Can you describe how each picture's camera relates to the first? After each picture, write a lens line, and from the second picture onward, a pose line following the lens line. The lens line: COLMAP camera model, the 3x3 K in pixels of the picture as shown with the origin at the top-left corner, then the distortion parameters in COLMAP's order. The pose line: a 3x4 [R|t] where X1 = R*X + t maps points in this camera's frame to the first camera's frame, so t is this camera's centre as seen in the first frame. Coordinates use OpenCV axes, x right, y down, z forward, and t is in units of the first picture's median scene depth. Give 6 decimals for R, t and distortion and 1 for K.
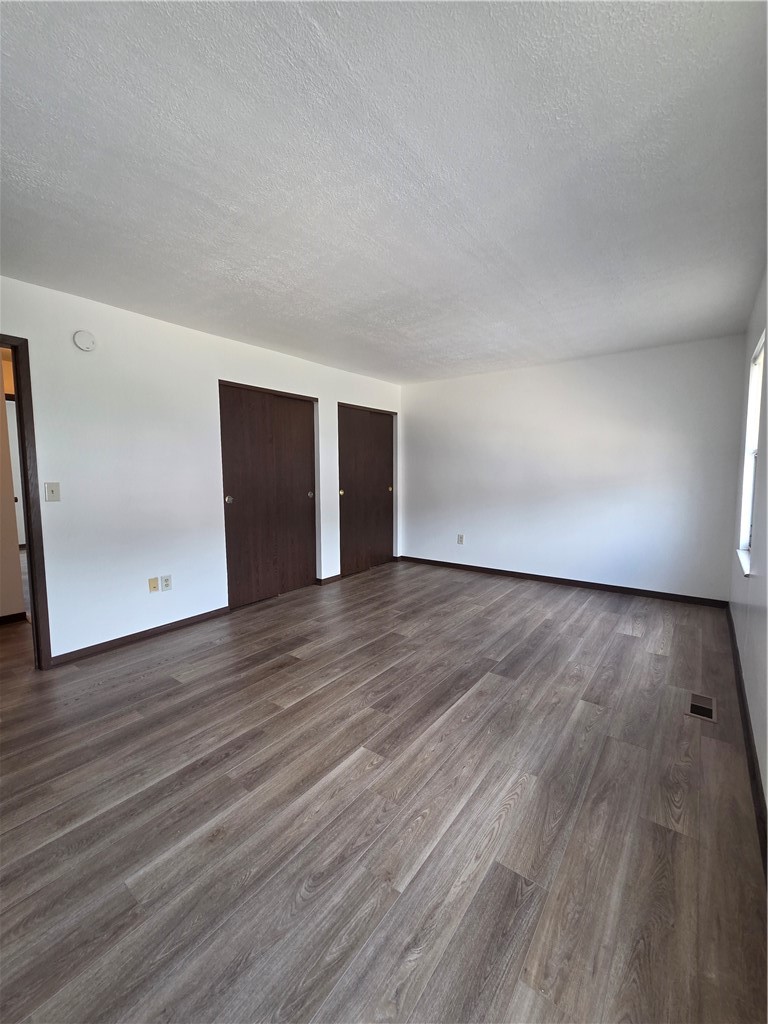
lens RADIAL K [[422.3, 0, 389.6], [0, 422.3, 510.6], [0, 0, 1]] dist [-0.000133, 0.000577]
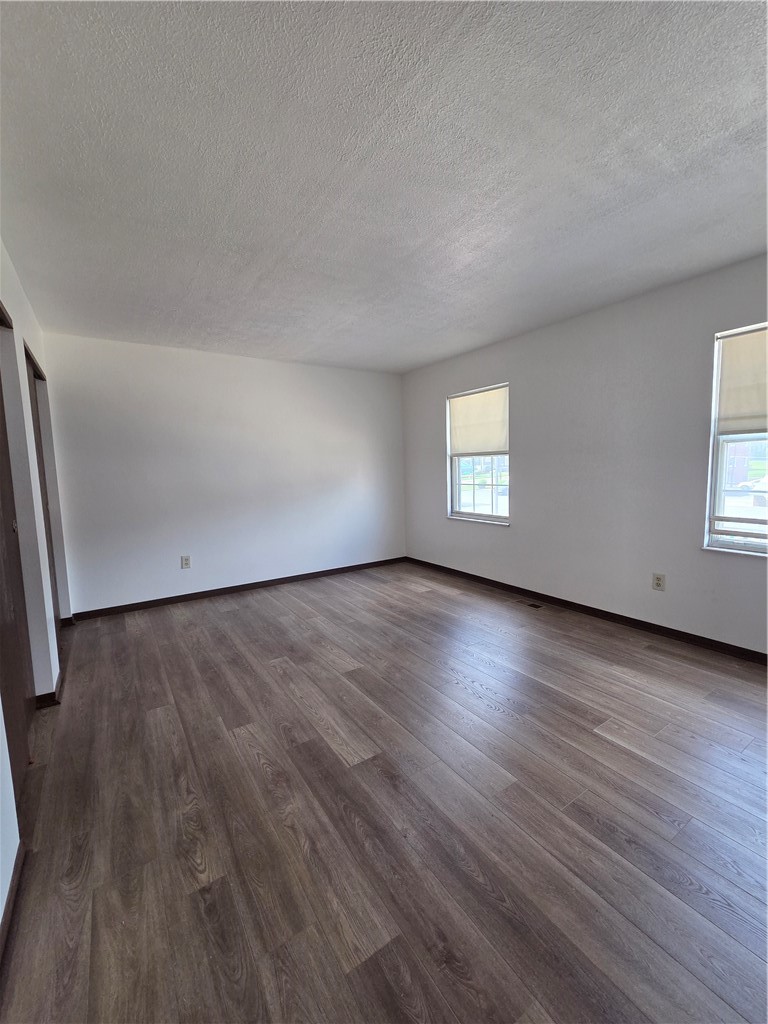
lens RADIAL K [[422.3, 0, 384.7], [0, 422.3, 504.4], [0, 0, 1]] dist [-0.000133, 0.000577]
pose [[0.339384, -0.086138, 0.936696, -0.737770], [0.112862, 0.992334, 0.050362, -0.058478], [-0.933853, 0.088625, 0.346504, 0.687821]]
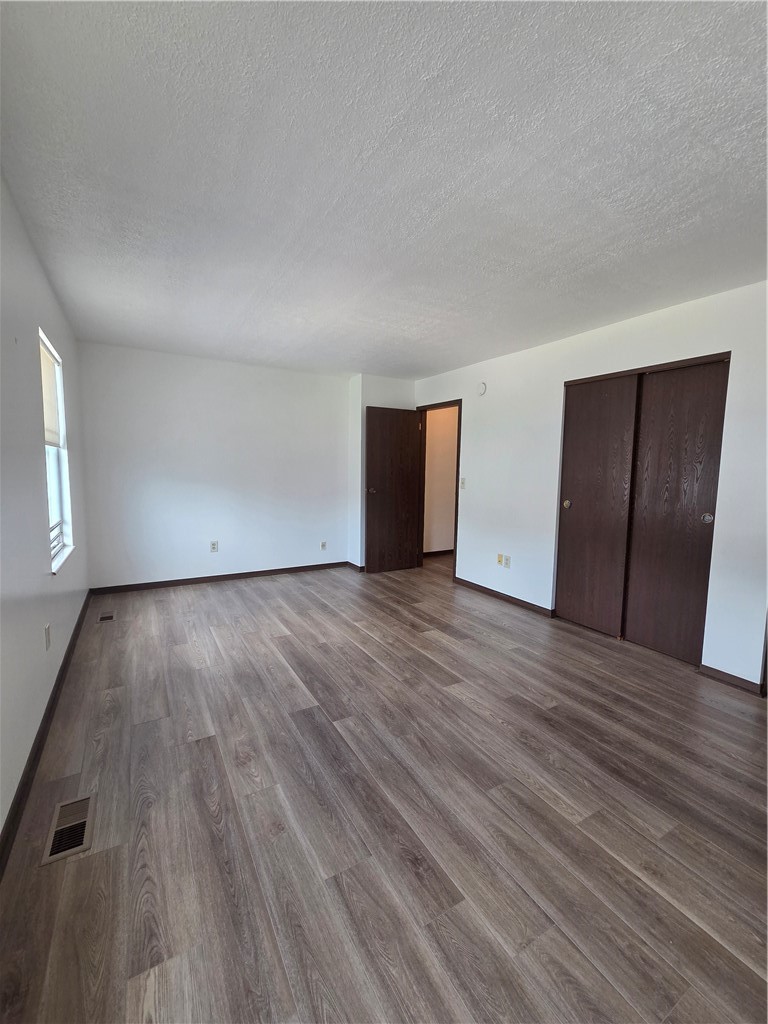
lens RADIAL K [[422.3, 0, 377.1], [0, 422.3, 513.5], [0, 0, 1]] dist [-0.000133, 0.000577]
pose [[-0.403164, 0.099499, -0.909702, 0.826602], [-0.101526, 0.983072, 0.152519, -0.133811], [0.909479, 0.153848, -0.386238, 1.216959]]
